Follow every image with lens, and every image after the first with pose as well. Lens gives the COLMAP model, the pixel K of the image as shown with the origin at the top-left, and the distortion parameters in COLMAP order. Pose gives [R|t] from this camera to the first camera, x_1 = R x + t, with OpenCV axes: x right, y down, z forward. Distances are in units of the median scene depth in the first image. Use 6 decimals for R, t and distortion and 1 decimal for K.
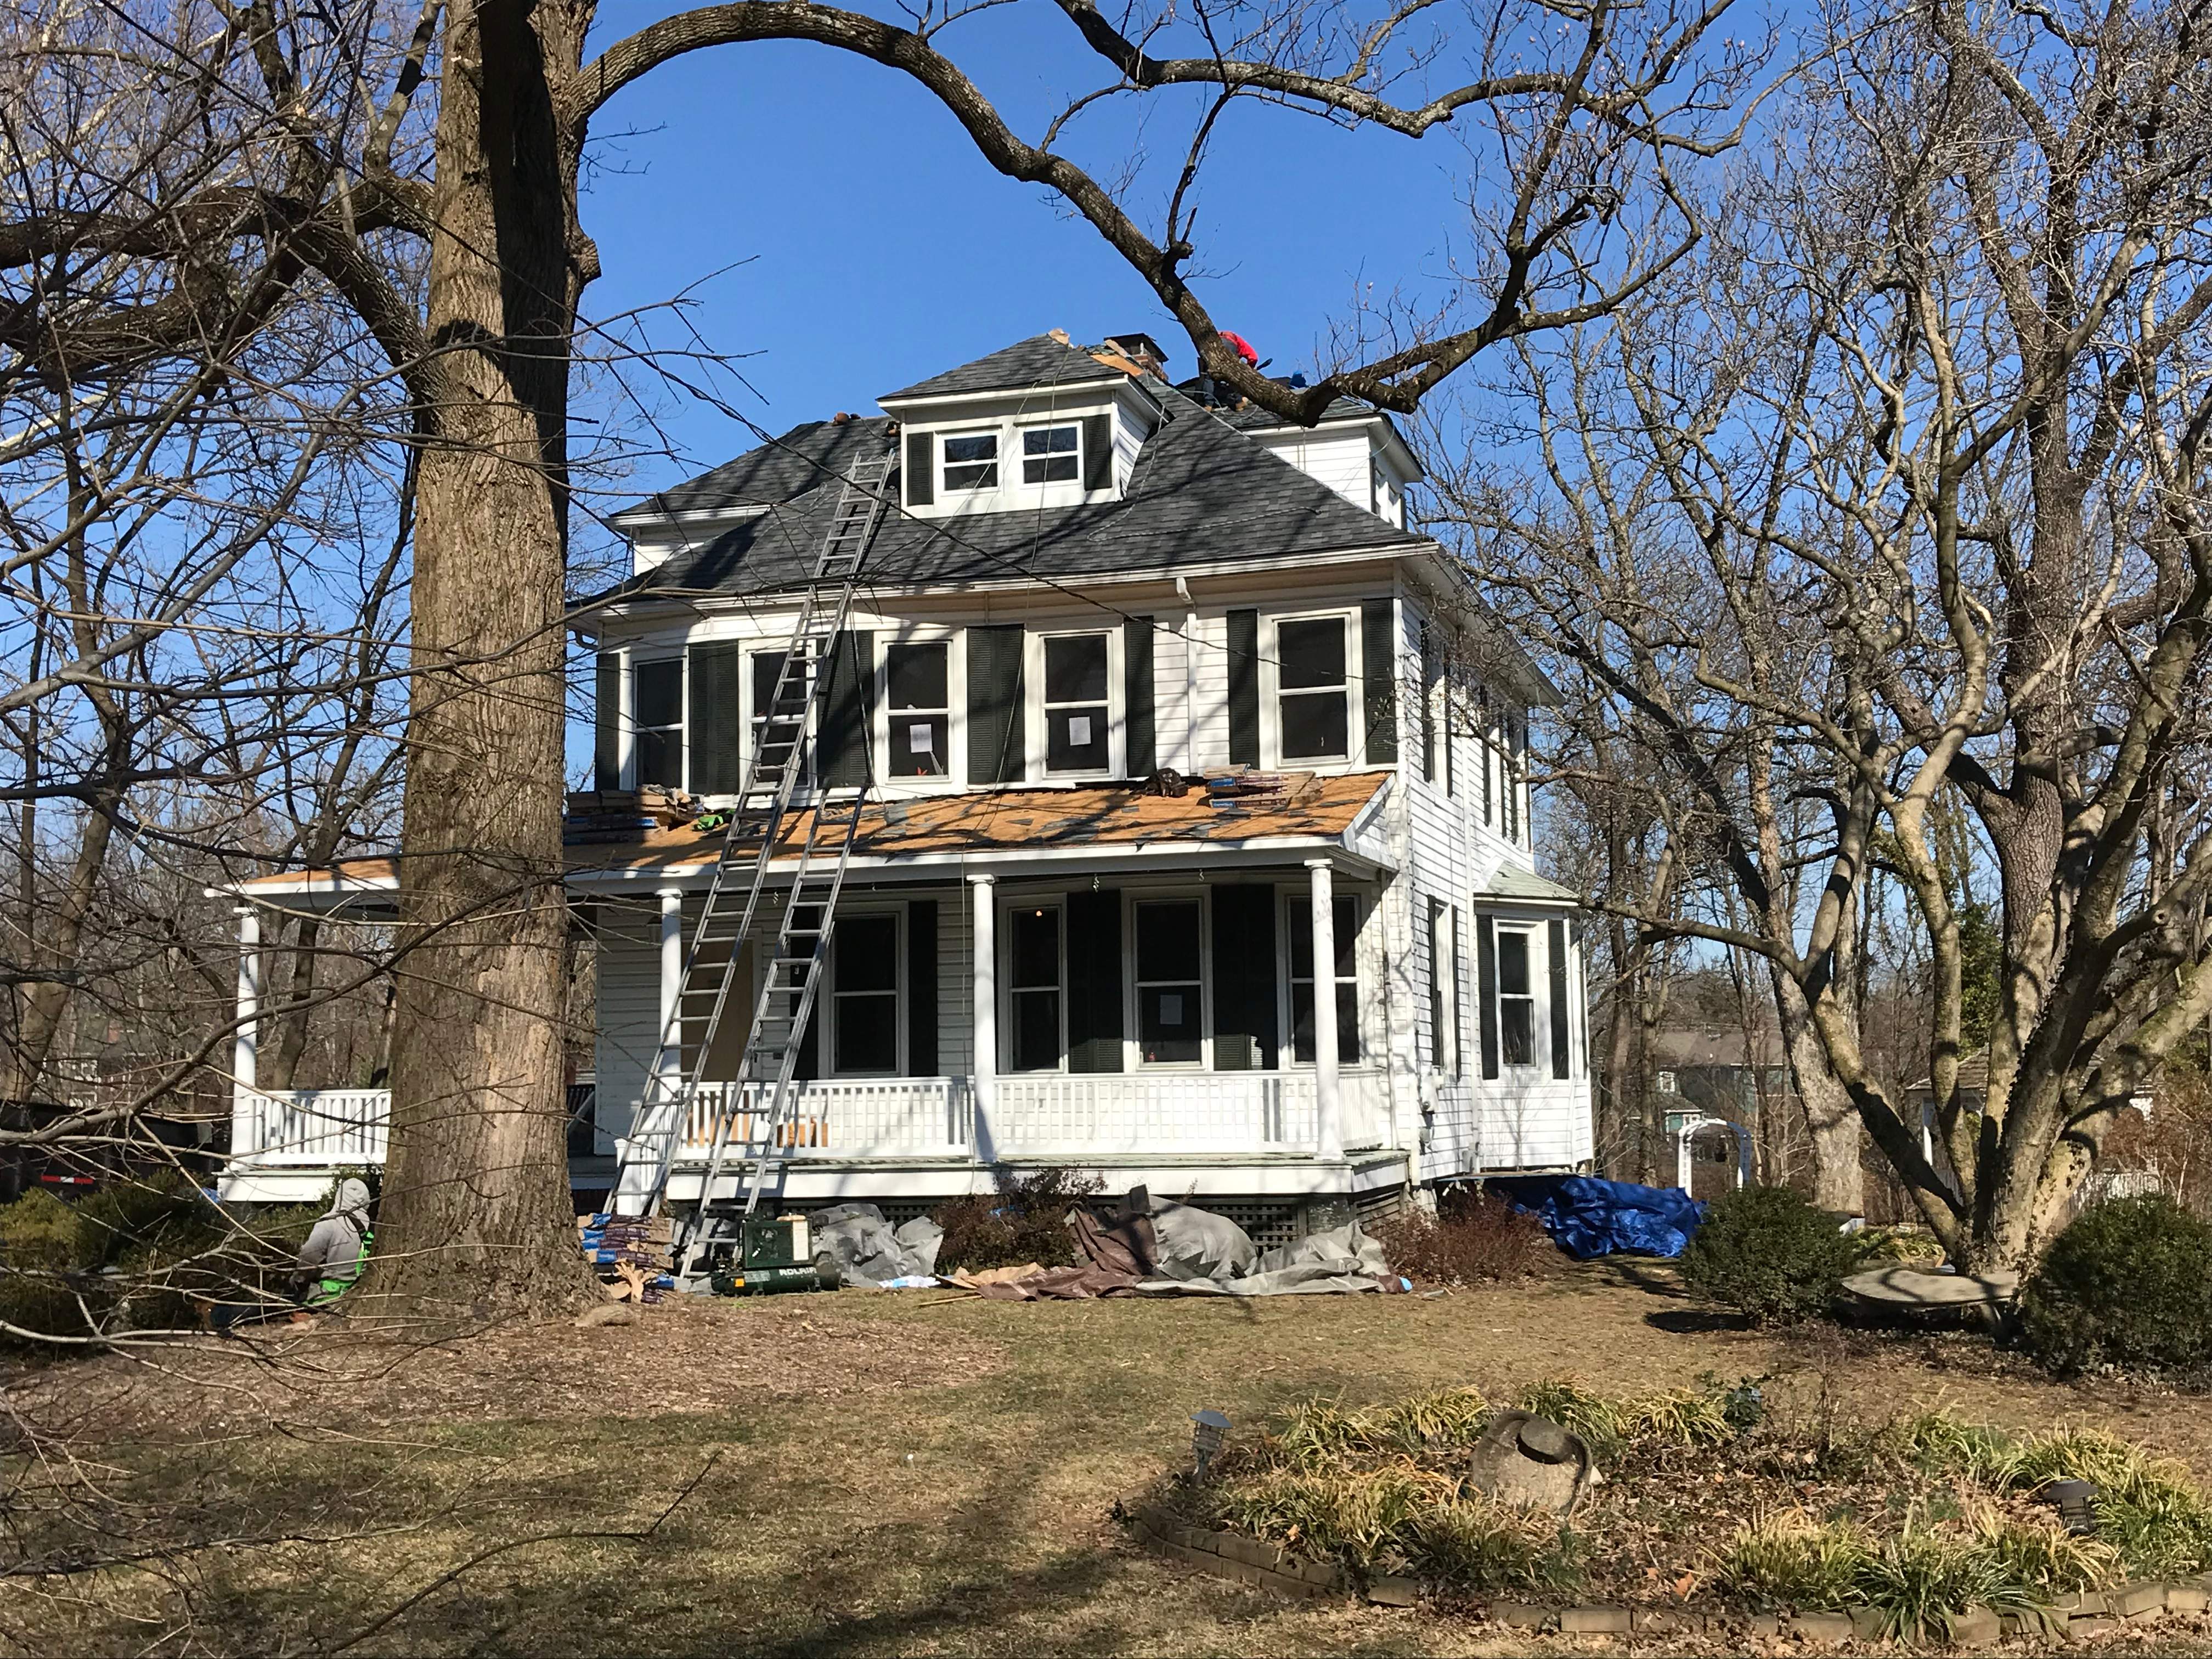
lens RADIAL K [[2470.5, 0, 1106.0], [0, 2470.5, 829.5], [0, 0, 1]] dist [0.085458, 0.015543]
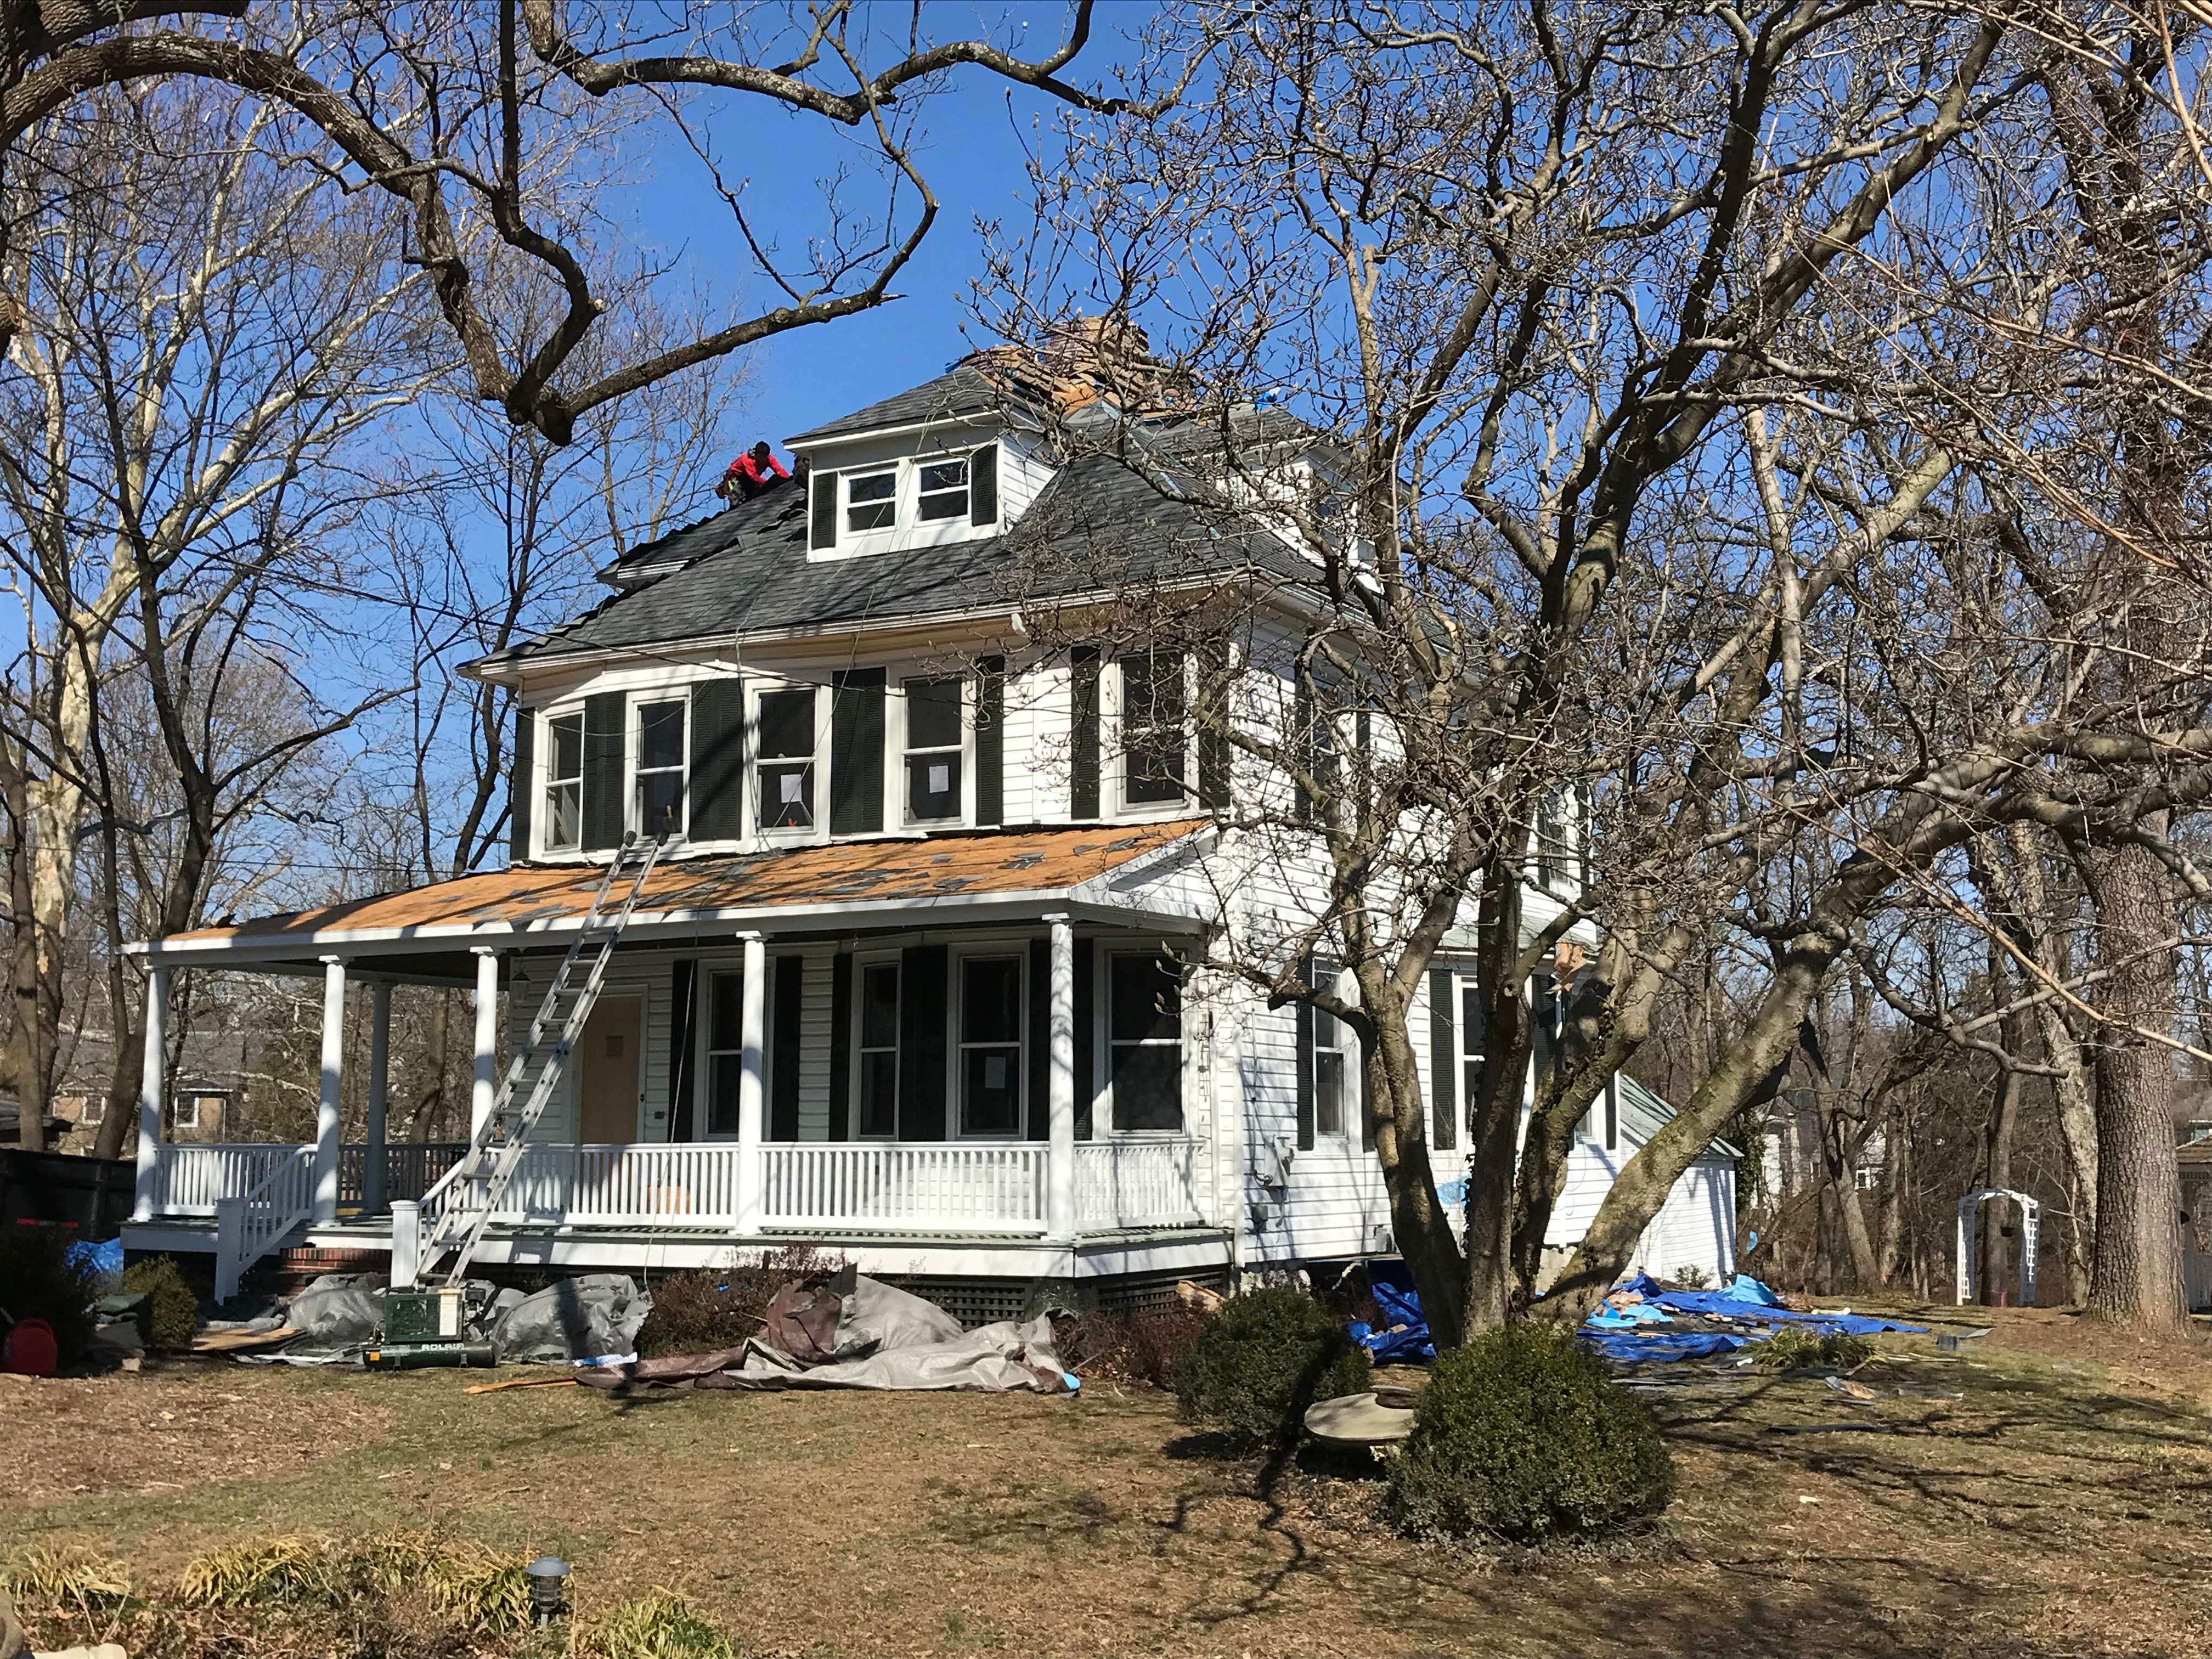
lens RADIAL K [[2450.9, 0, 1106.0], [0, 2450.9, 829.5], [0, 0, 1]] dist [0.062759, -0.171790]
pose [[0.974020, -0.012952, -0.226093, 0.263418], [0.008936, 0.999784, -0.018778, -0.001749], [0.226288, 0.016269, 0.973925, 0.095239]]
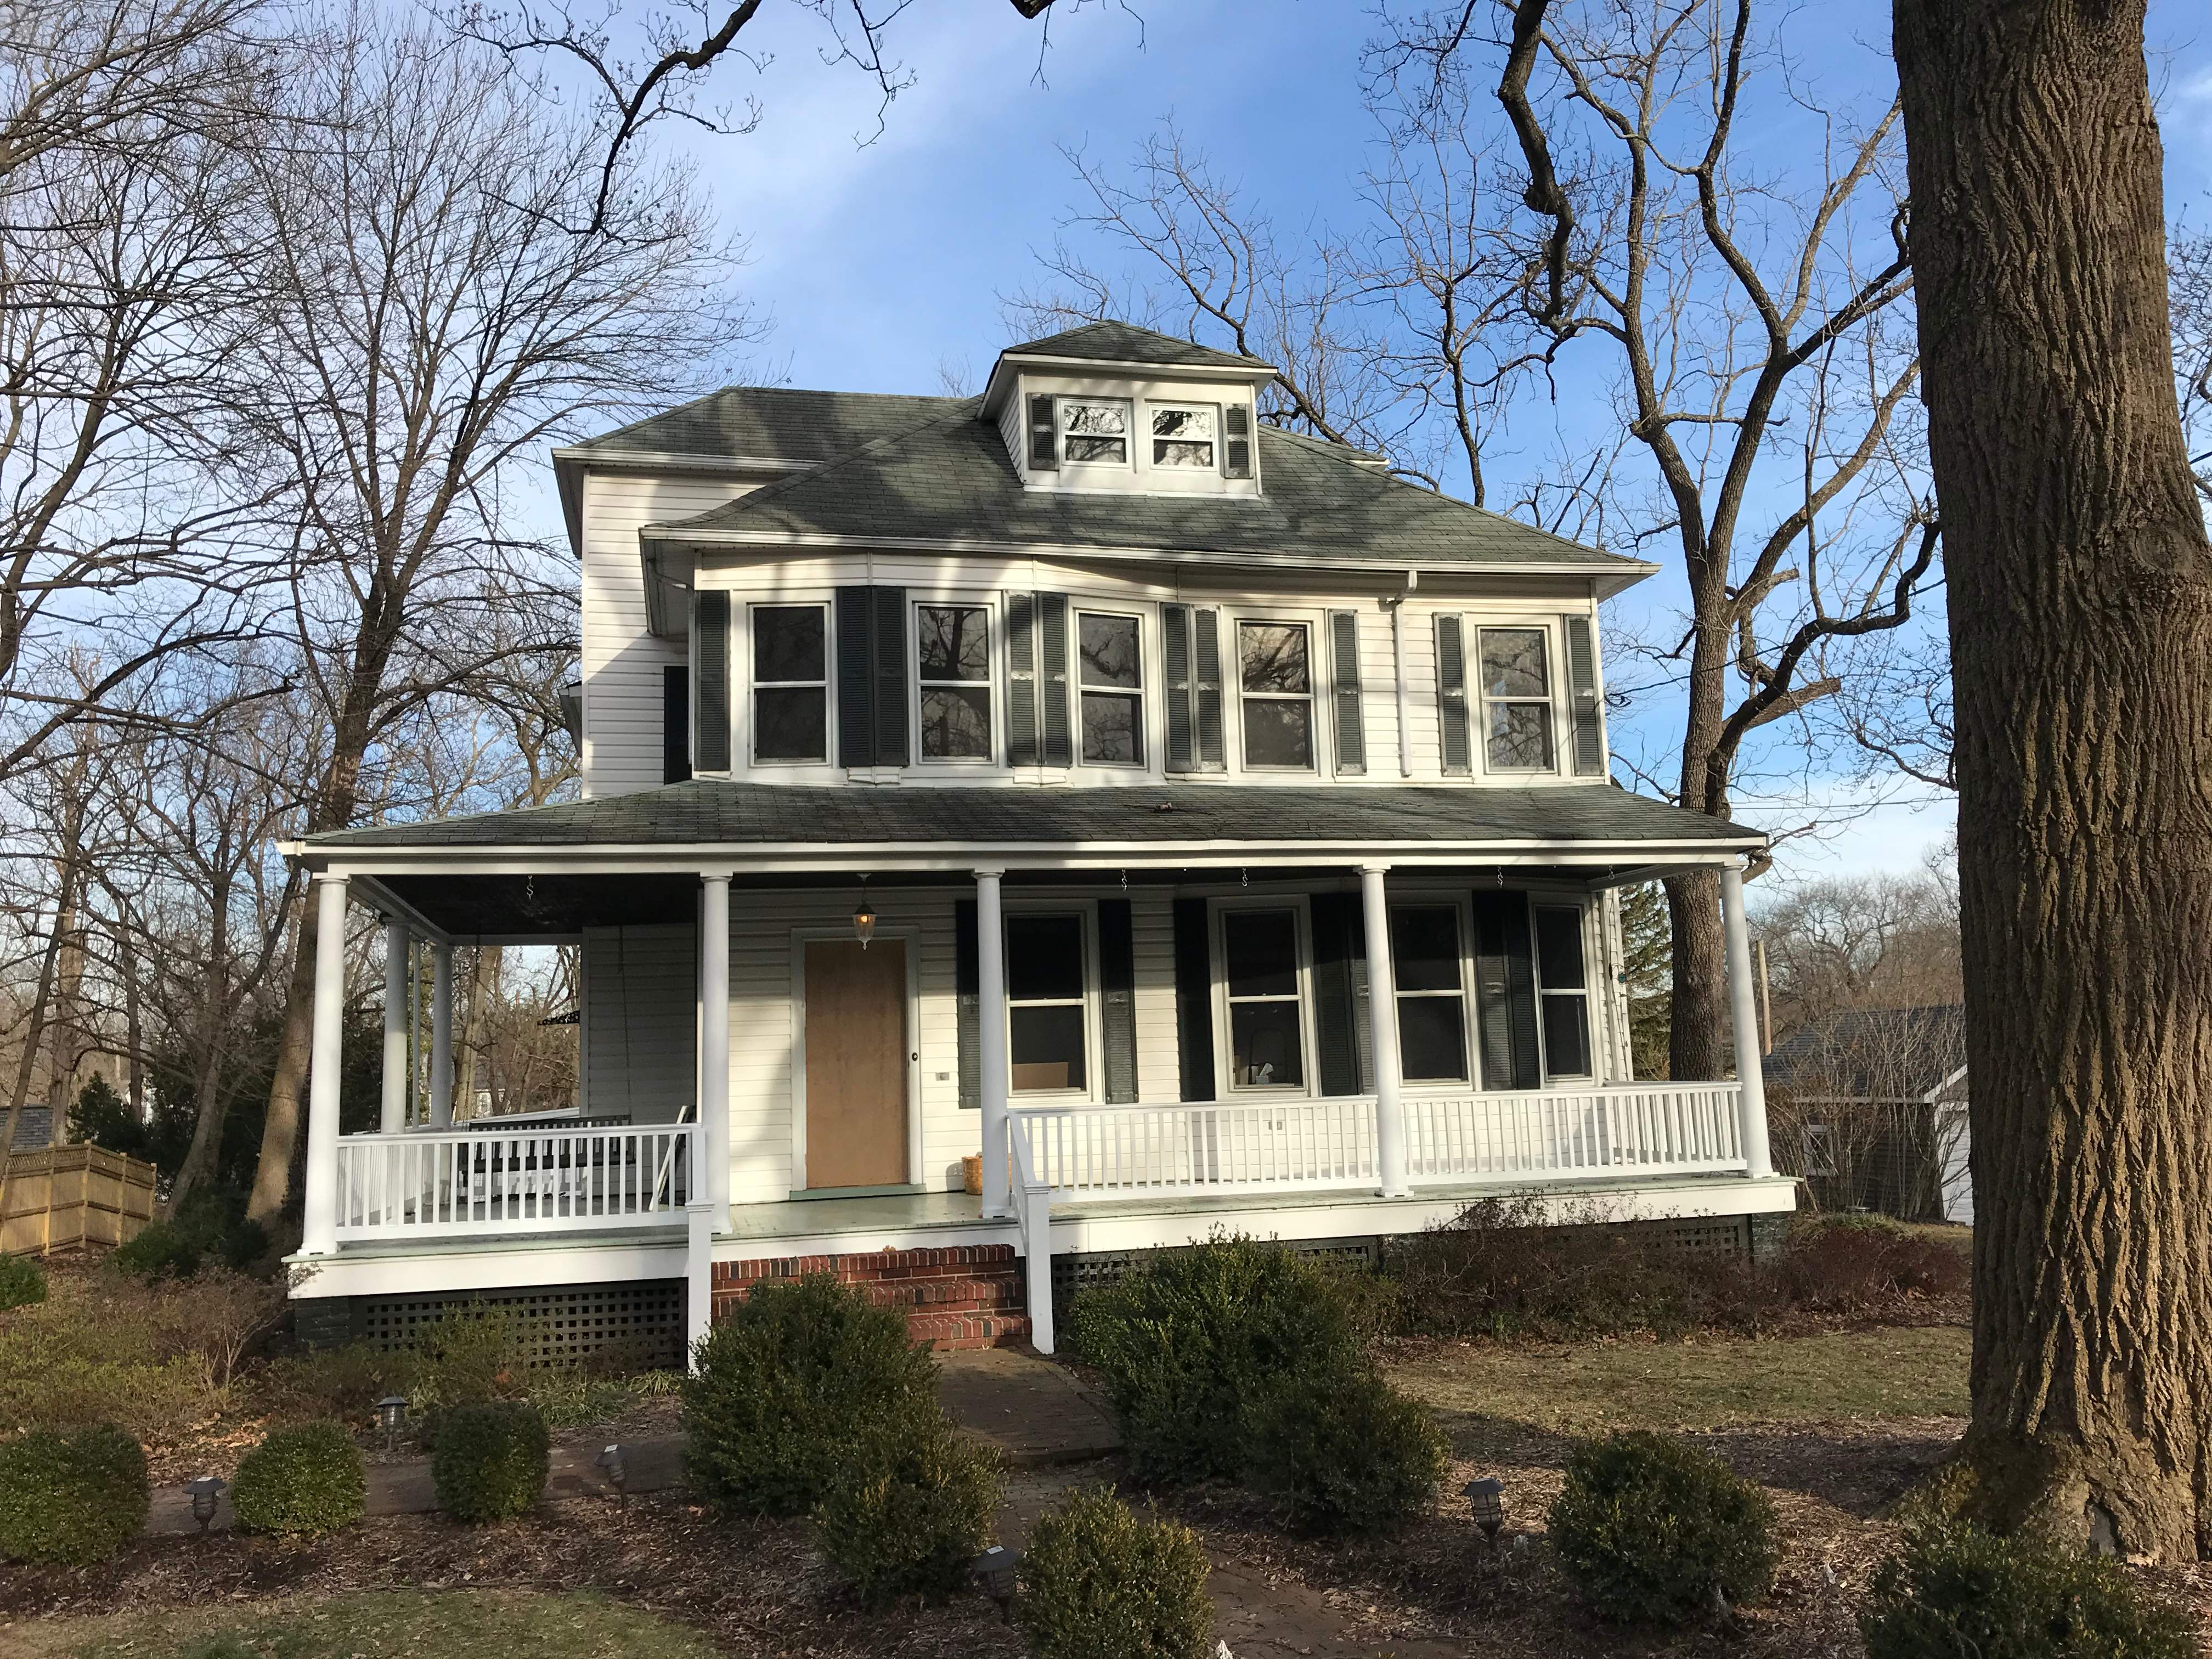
lens RADIAL K [[1816.9, 0, 1110.0], [0, 1816.9, 818.0], [0, 0, 1]] dist [0.010621, 0.008498]
pose [[0.864637, 0.058258, 0.499008, -0.403087], [-0.029942, 0.997464, -0.064572, 0.041568], [-0.501504, 0.040890, 0.864188, 0.436794]]
